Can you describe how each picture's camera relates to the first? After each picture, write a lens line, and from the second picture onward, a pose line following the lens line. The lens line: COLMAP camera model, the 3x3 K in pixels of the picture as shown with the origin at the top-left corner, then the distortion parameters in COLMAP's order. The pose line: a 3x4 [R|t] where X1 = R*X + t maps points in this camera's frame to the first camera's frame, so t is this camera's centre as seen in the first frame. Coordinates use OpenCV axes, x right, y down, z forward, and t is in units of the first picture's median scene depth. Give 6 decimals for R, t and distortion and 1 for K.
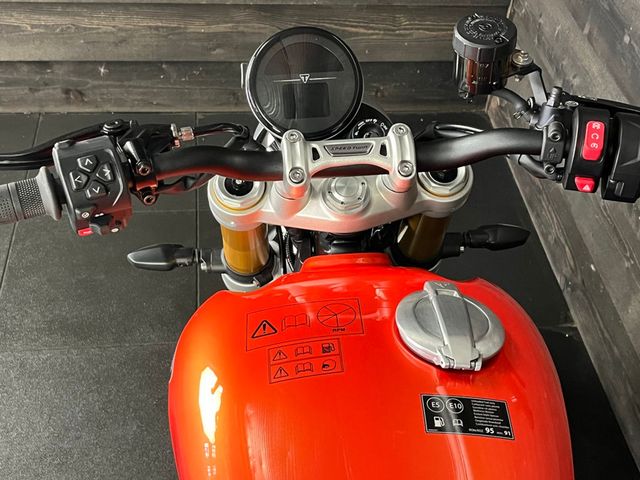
lens RADIAL K [[809.6, 0, 320.0], [0, 809.6, 240.0], [0, 0, 1]] dist [0.008391, -0.024535]
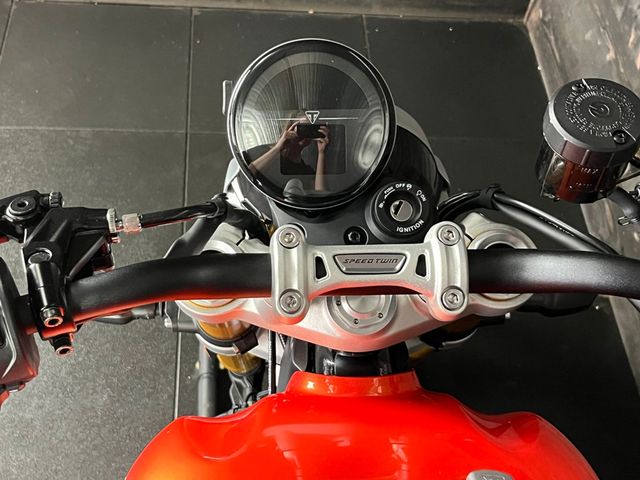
lens RADIAL K [[824.9, 0, 320.0], [0, 824.9, 240.0], [0, 0, 1]] dist [-0.009181, -0.007339]
pose [[0.998383, 0.056842, 0.000049, -0.006340], [-0.056059, 0.984482, 0.166288, -0.215940], [0.009404, -0.166022, 0.986077, 0.291037]]
